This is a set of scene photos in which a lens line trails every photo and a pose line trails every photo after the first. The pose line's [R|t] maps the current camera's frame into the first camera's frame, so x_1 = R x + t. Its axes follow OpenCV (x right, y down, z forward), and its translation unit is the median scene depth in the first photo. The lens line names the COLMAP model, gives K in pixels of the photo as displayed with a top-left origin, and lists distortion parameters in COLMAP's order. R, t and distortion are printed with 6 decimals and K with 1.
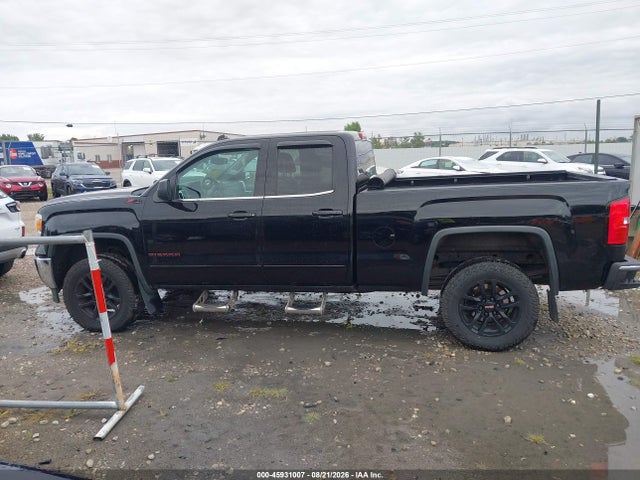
lens RADIAL K [[508.7, 0, 320.0], [0, 508.7, 240.0], [0, 0, 1]] dist [0.012215, -0.008990]
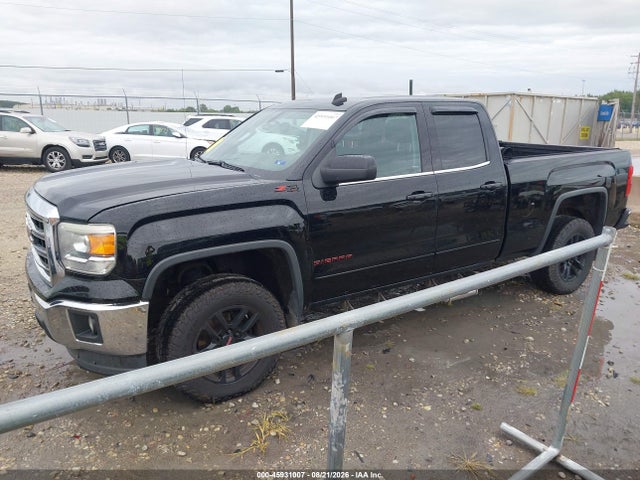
lens RADIAL K [[508.7, 0, 320.0], [0, 508.7, 240.0], [0, 0, 1]] dist [0.012215, -0.008990]
pose [[0.699347, -0.135412, 0.701838, -0.823237], [0.089857, 0.990757, 0.101617, -0.073004], [-0.709111, -0.008001, 0.705051, 0.518733]]
